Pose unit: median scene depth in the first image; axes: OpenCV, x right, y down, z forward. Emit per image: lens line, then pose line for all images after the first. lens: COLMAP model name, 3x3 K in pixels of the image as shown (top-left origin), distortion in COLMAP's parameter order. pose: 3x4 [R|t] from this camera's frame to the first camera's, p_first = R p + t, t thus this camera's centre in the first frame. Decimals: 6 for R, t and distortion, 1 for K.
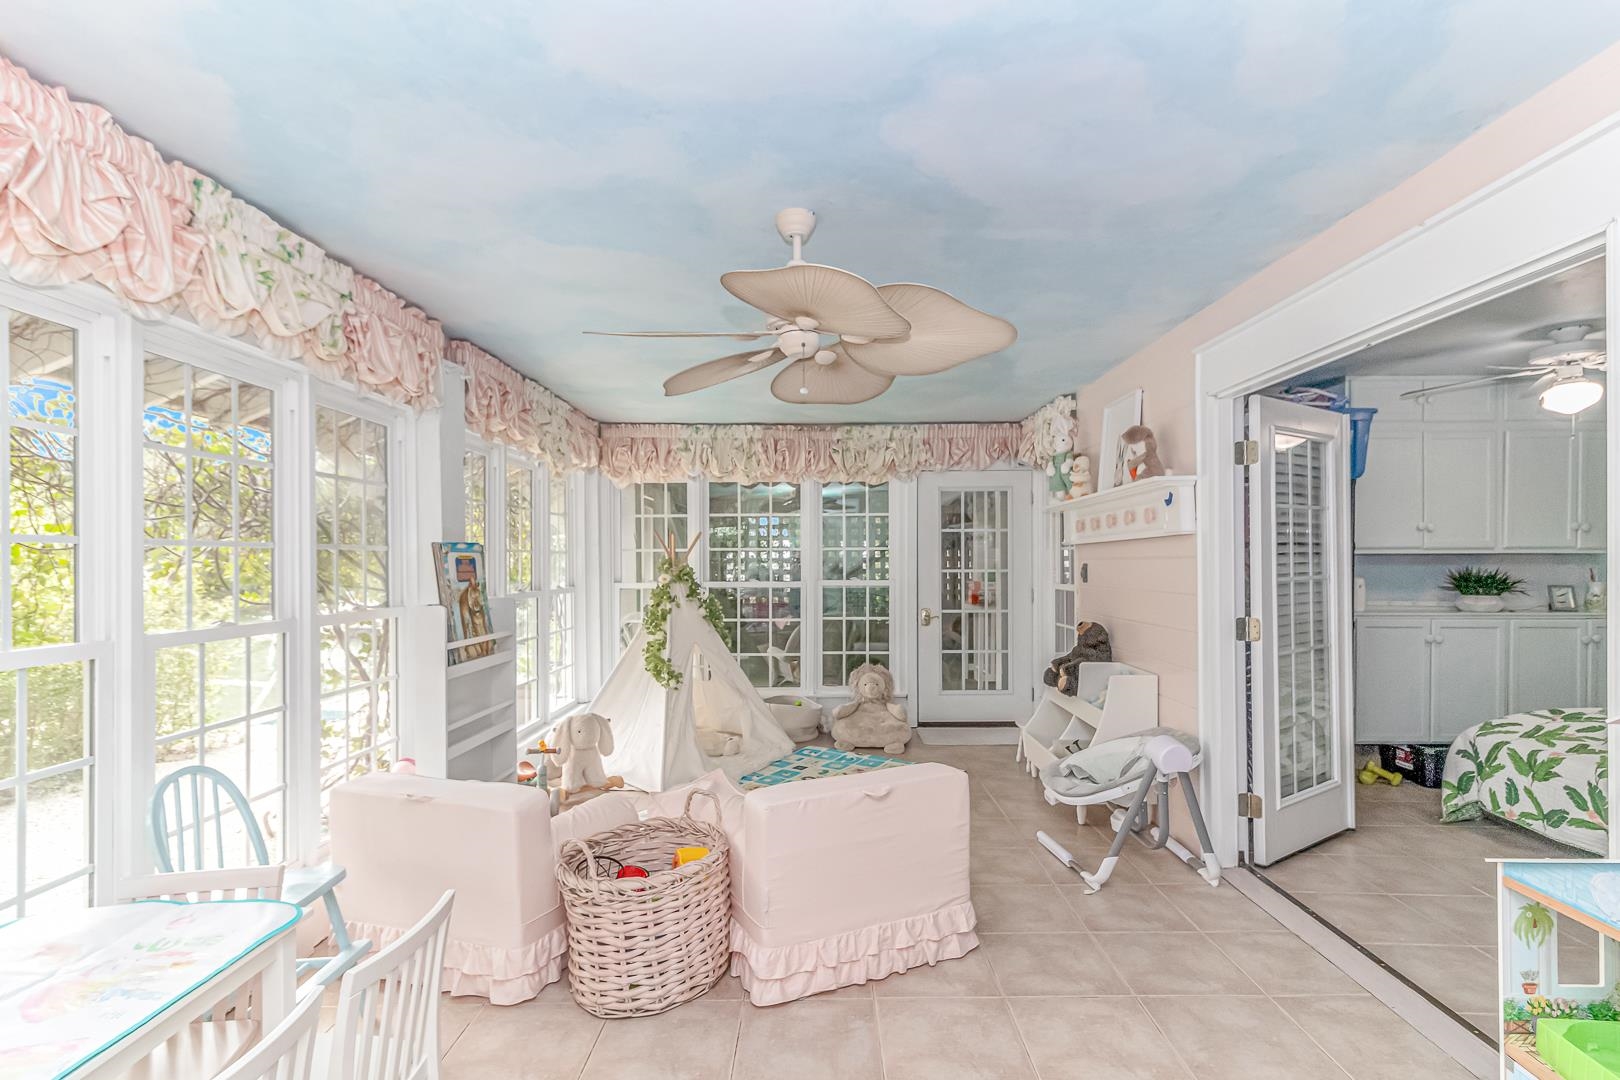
lens RADIAL K [[758.1, 0, 811.7], [0, 758.1, 554.1], [0, 0, 1]] dist [0.002996, 0.000603]
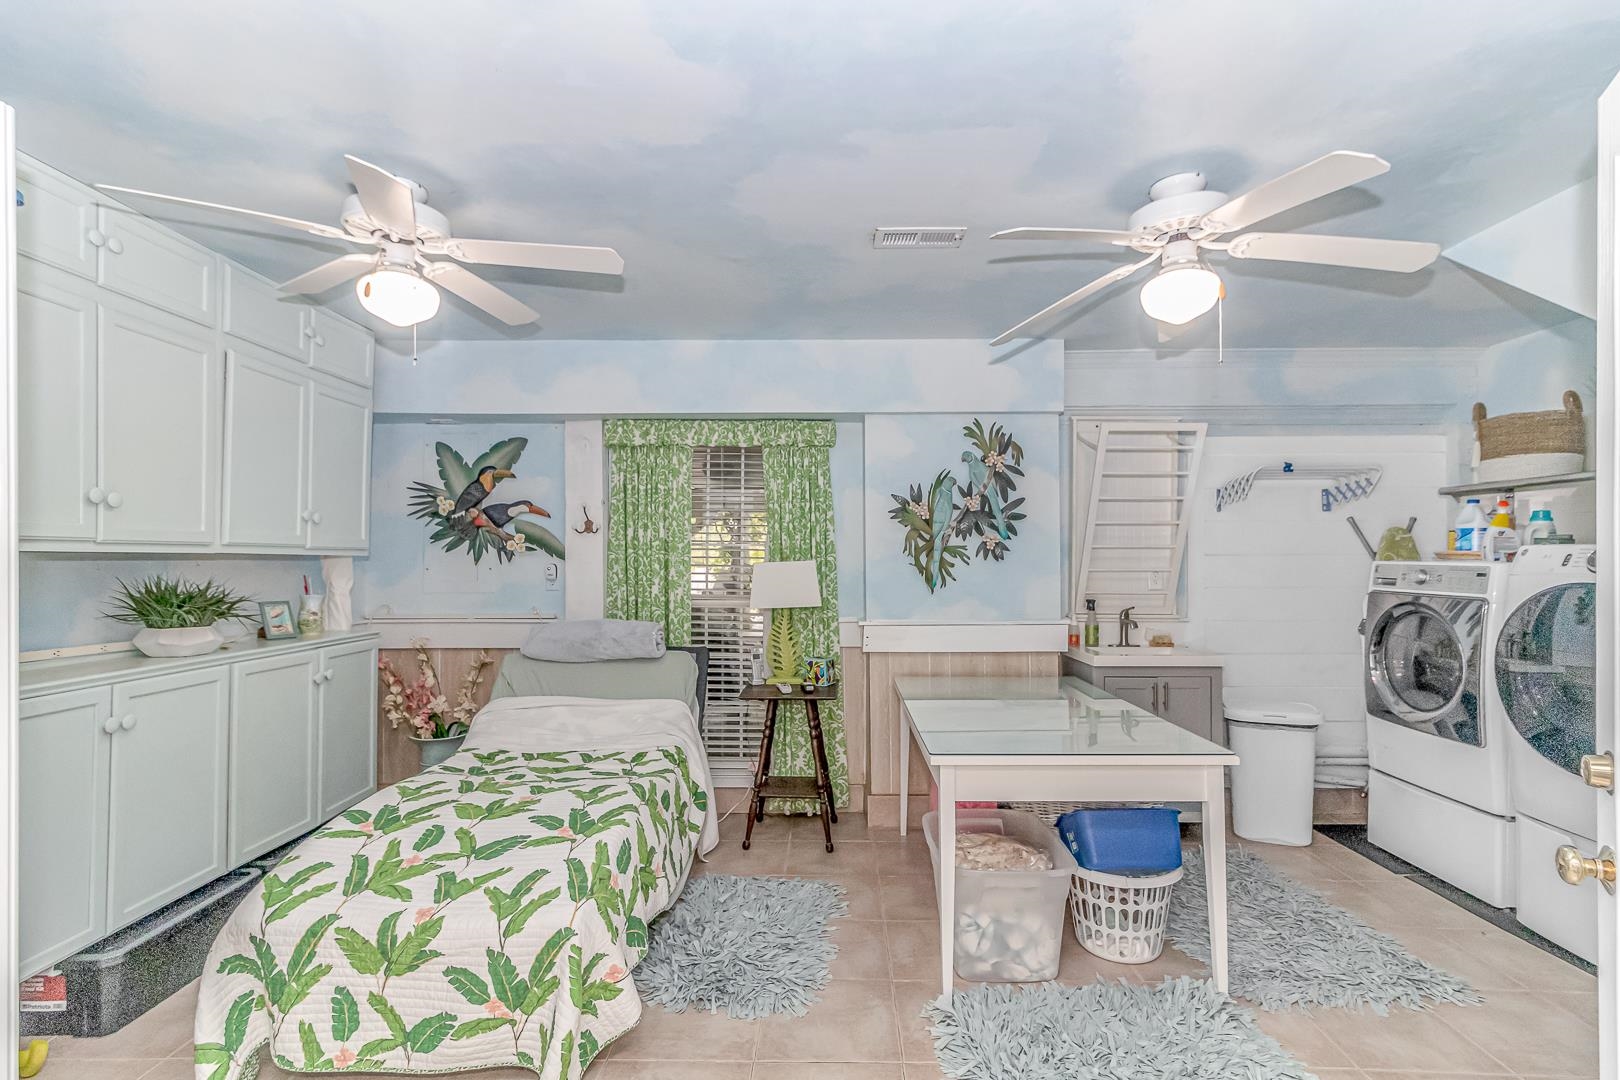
lens RADIAL K [[758.1, 0, 813.1], [0, 758.1, 556.7], [0, 0, 1]] dist [0.002996, 0.000603]
pose [[0.003472, 0.007963, 0.999962, 0.392497], [-0.004613, 0.999958, -0.007947, 0.004929], [-0.999983, -0.004585, 0.003508, 0.664970]]
